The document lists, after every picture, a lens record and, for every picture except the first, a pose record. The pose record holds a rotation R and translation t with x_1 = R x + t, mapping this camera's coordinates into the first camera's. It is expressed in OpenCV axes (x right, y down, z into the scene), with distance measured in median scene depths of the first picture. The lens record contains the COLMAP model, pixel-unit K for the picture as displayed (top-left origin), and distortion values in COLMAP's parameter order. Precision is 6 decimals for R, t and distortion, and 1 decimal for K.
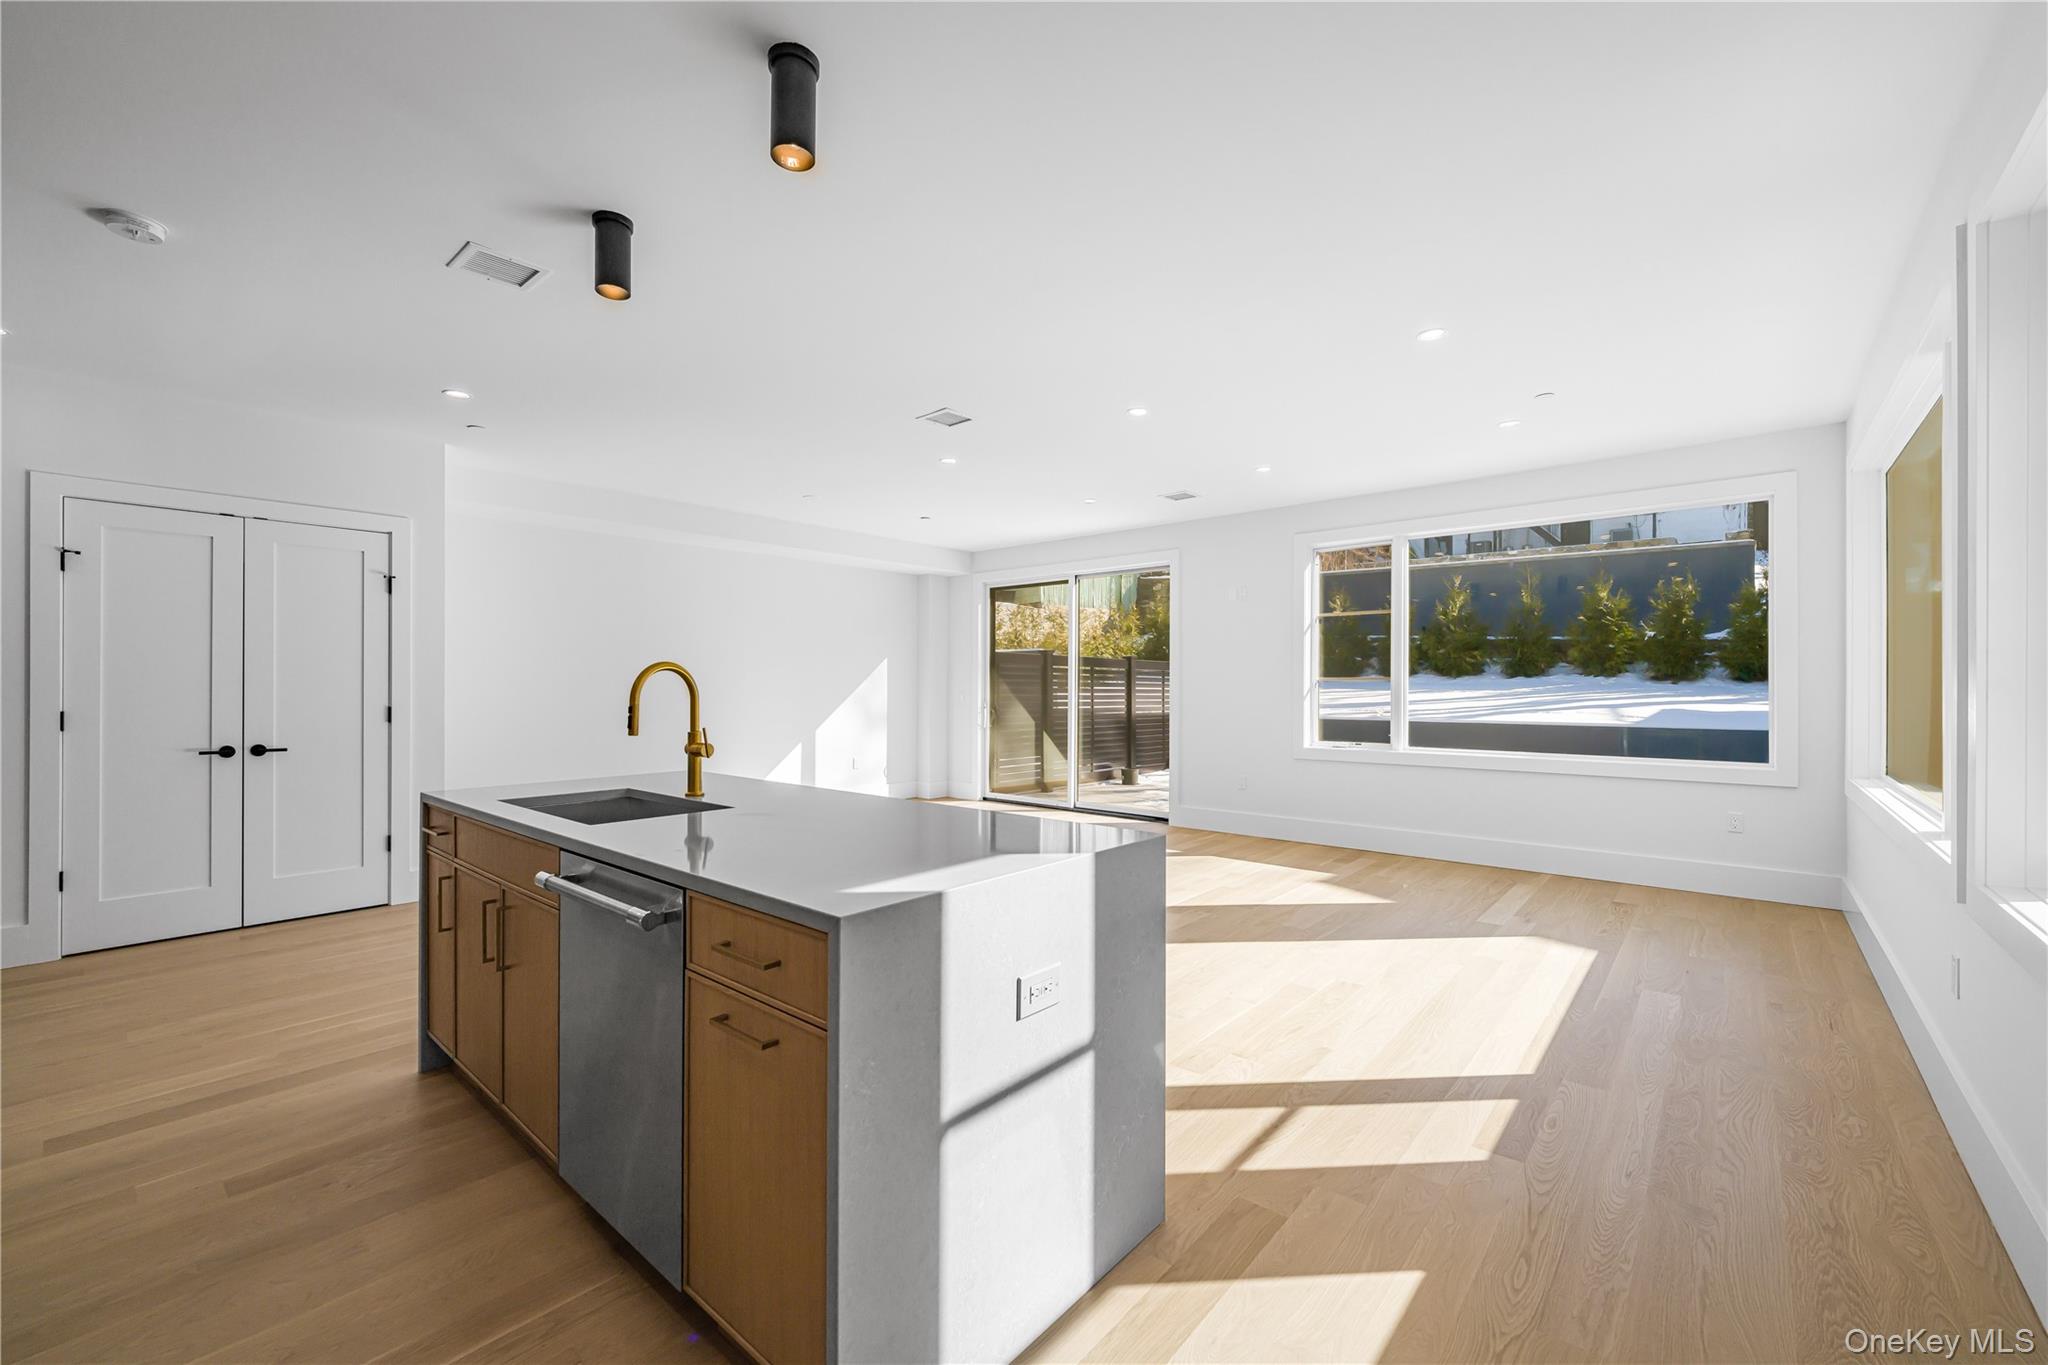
lens RADIAL K [[829.1, 0, 1039.2], [0, 829.1, 684.2], [0, 0, 1]] dist [-0.000771, -0.000047]
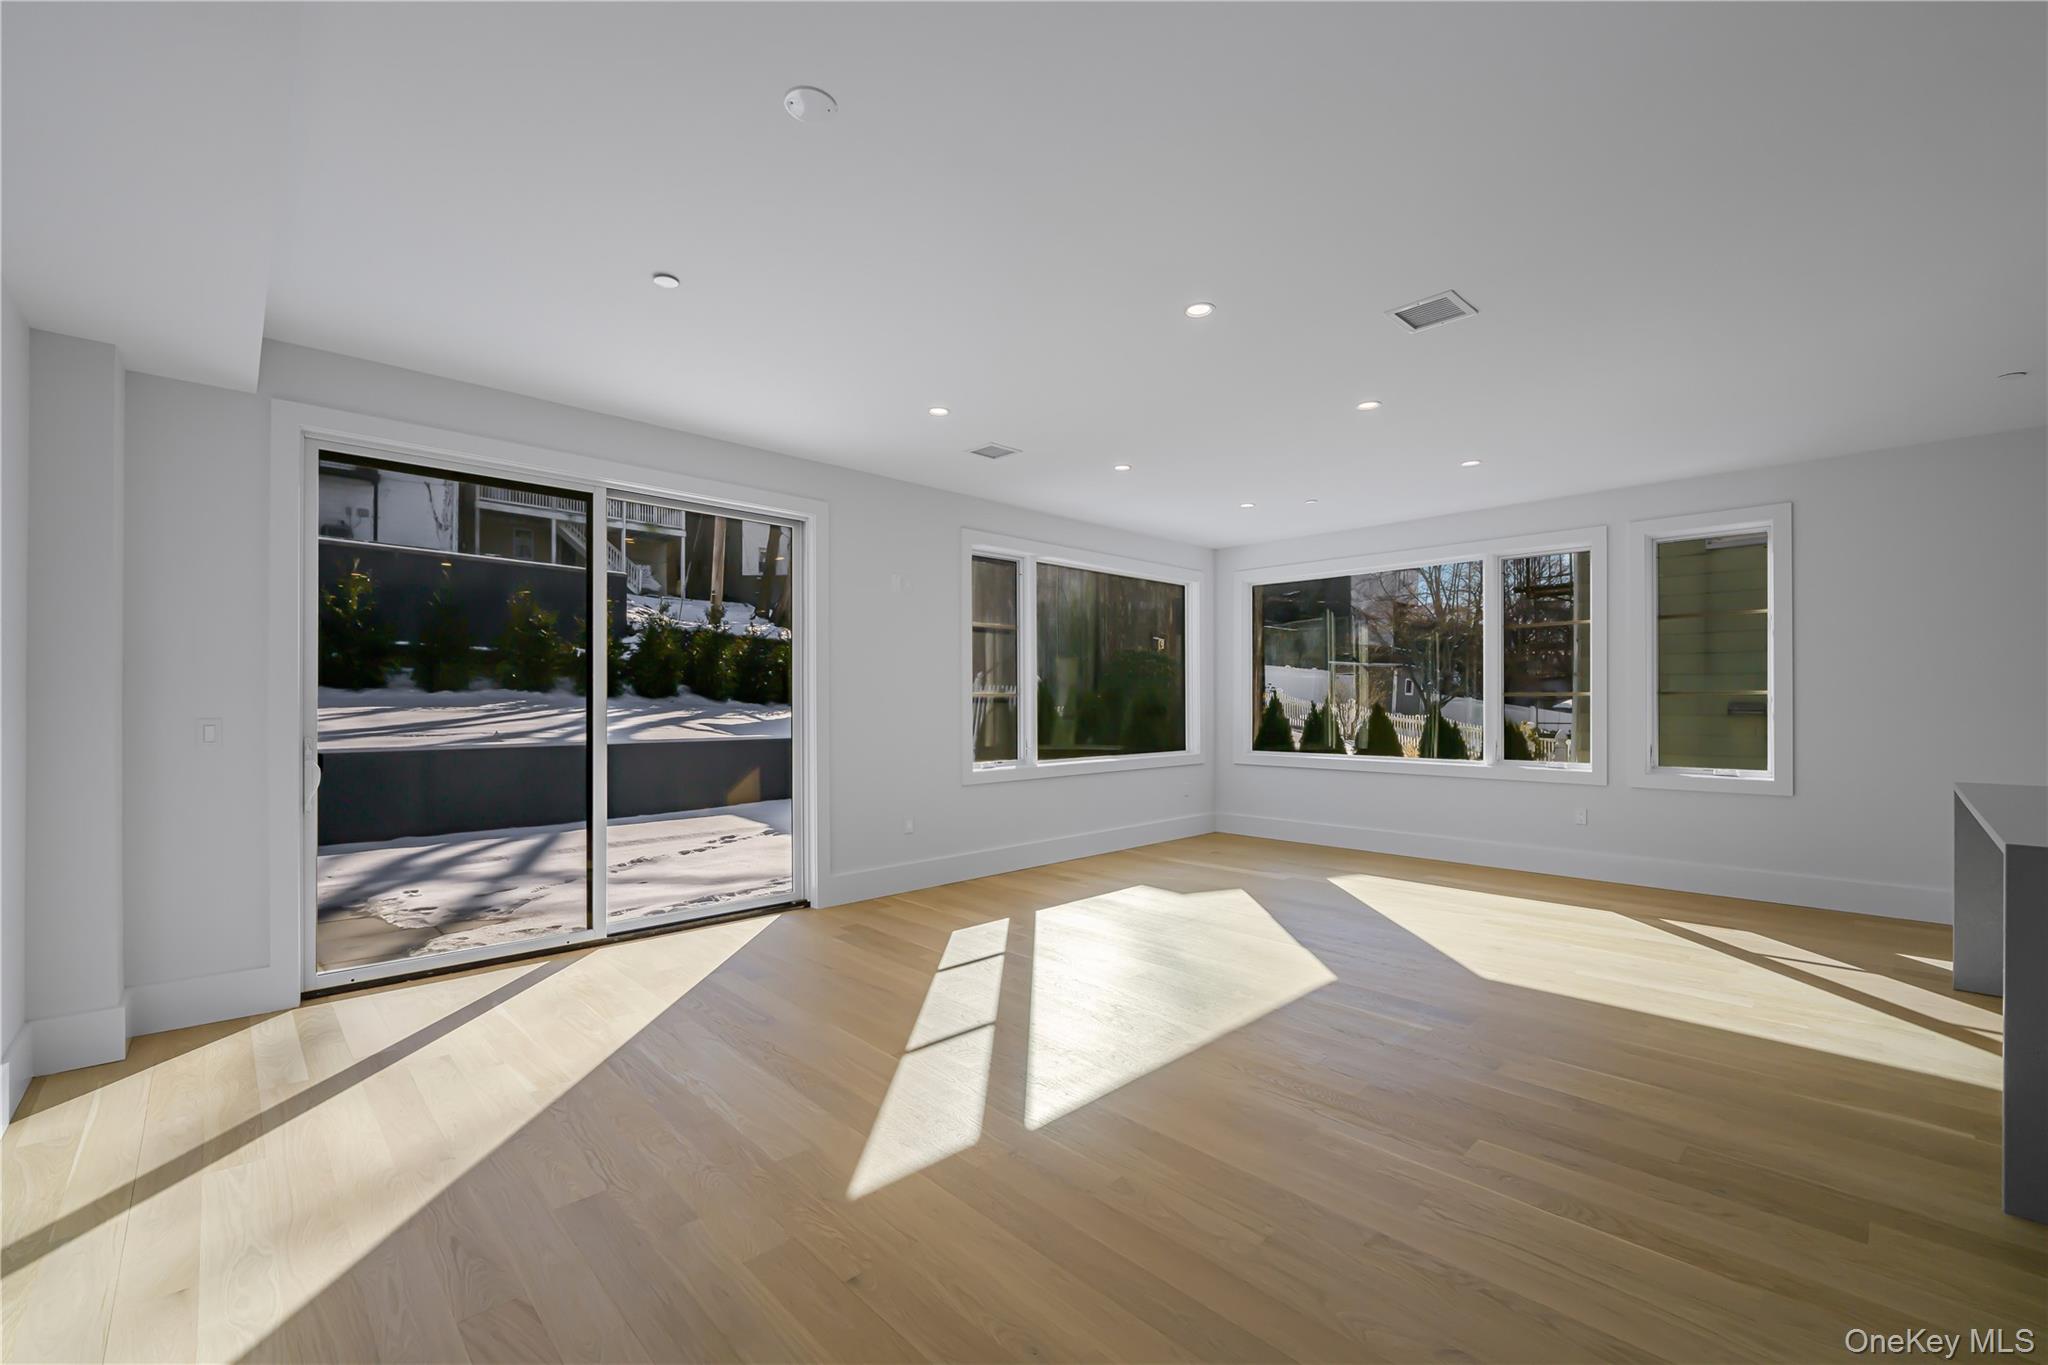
lens RADIAL K [[836.3, 0, 1024.3], [0, 836.3, 700.5], [0, 0, 1]] dist [-0.001652, -0.000144]
pose [[0.096322, 0.002780, 0.995346, -0.771071], [-0.003479, 0.999991, -0.002456, 0.003840], [-0.995344, -0.003226, 0.096331, 1.172224]]
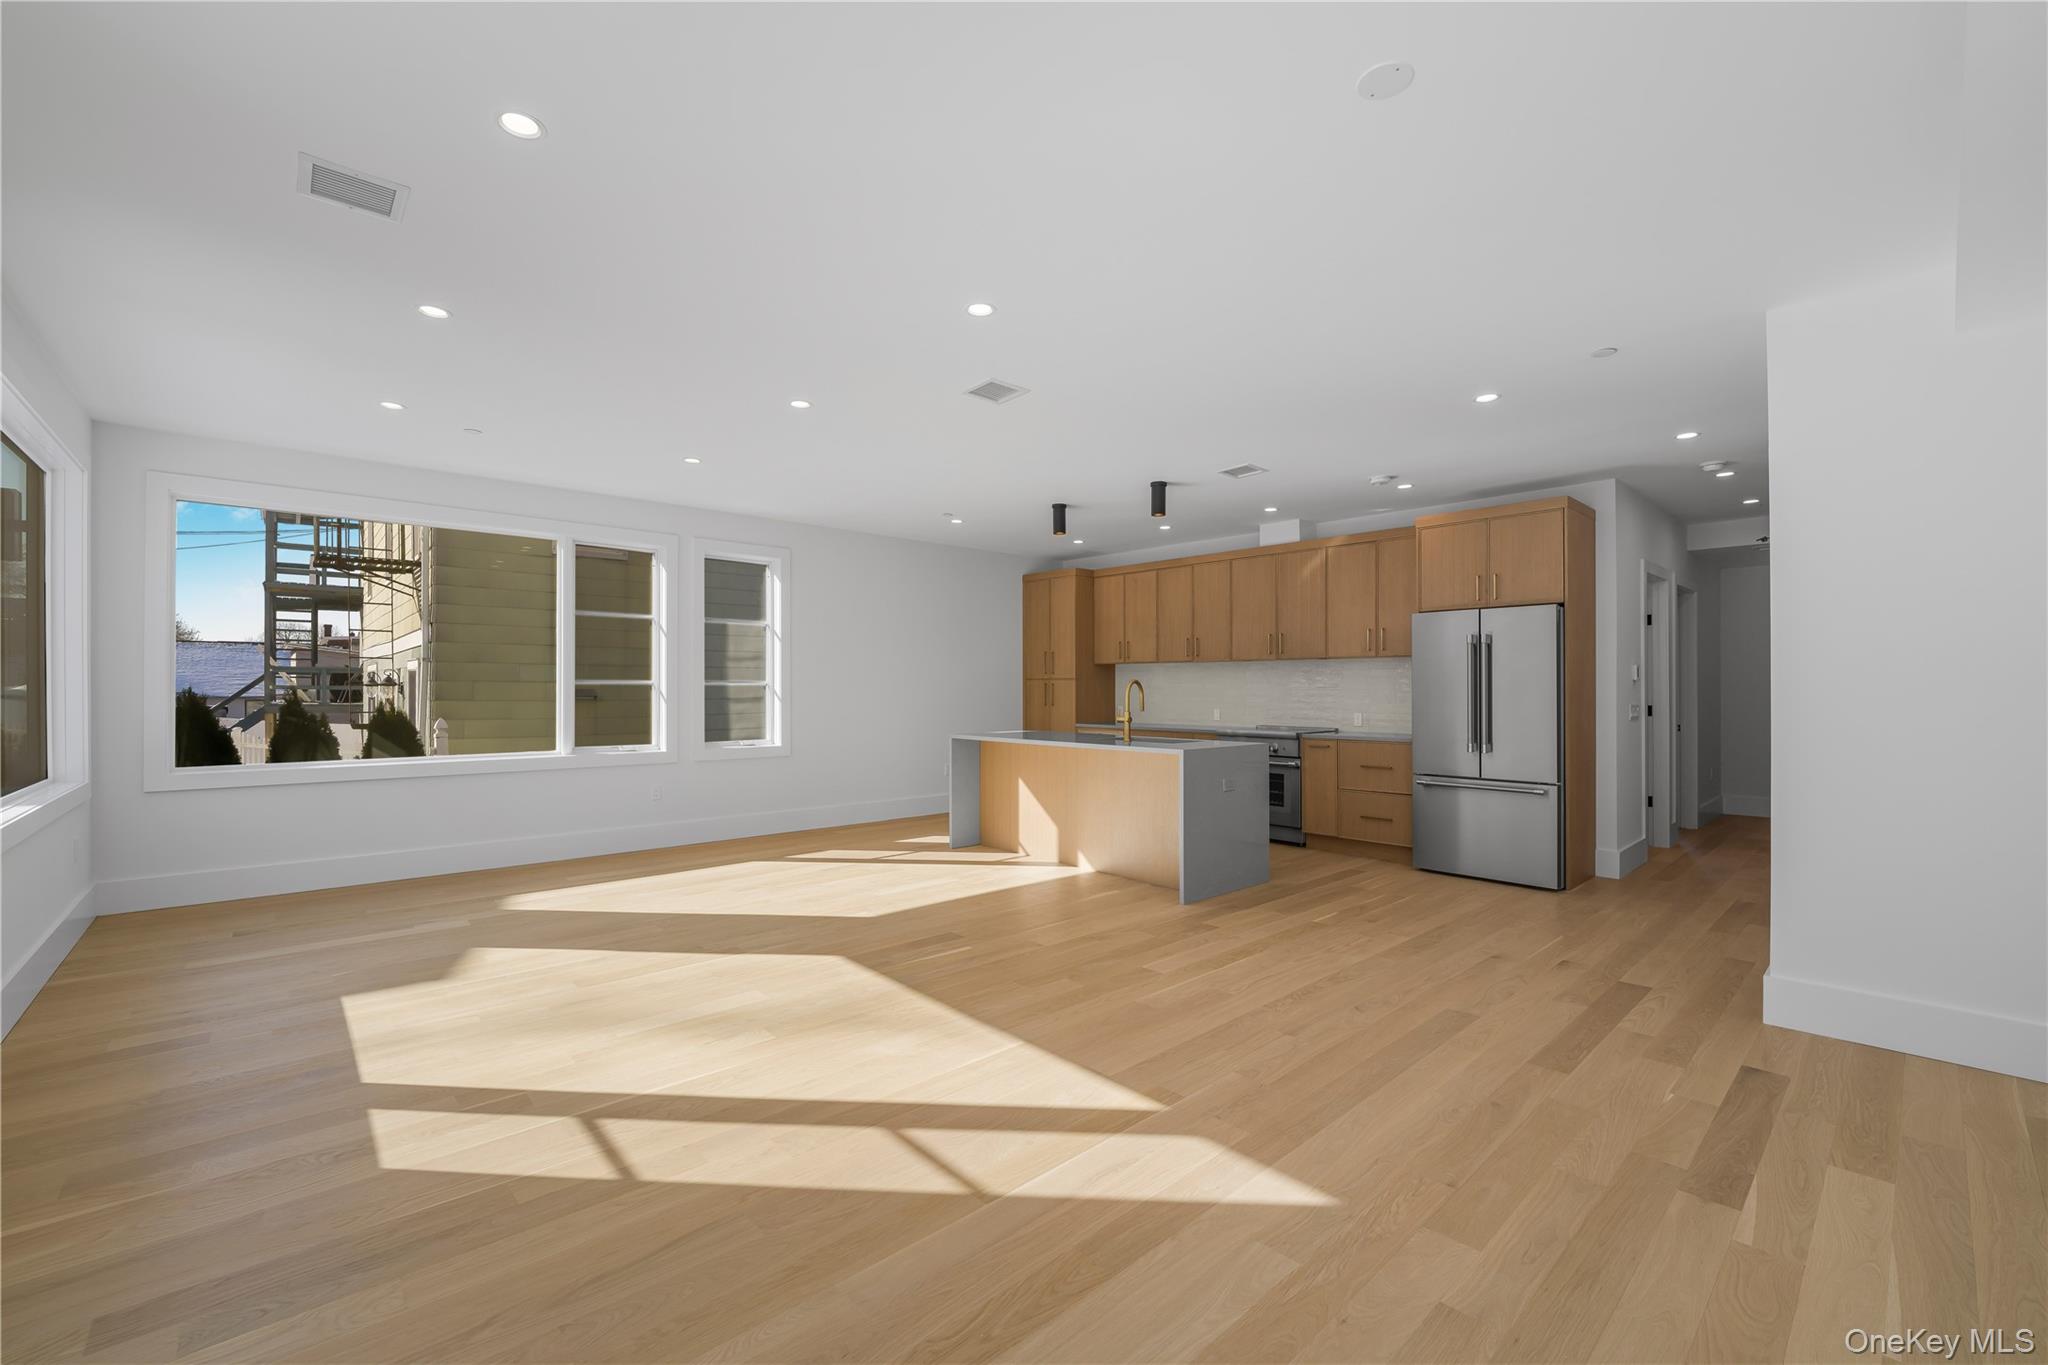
lens RADIAL K [[834.1, 0, 1026.4], [0, 834.1, 687.9], [0, 0, 1]] dist [-0.001818, -0.000254]
pose [[-0.991658, -0.001465, 0.128886, -0.239560], [-0.002276, 0.999979, -0.006145, 0.004183], [-0.128875, -0.006387, -0.991640, 1.749965]]
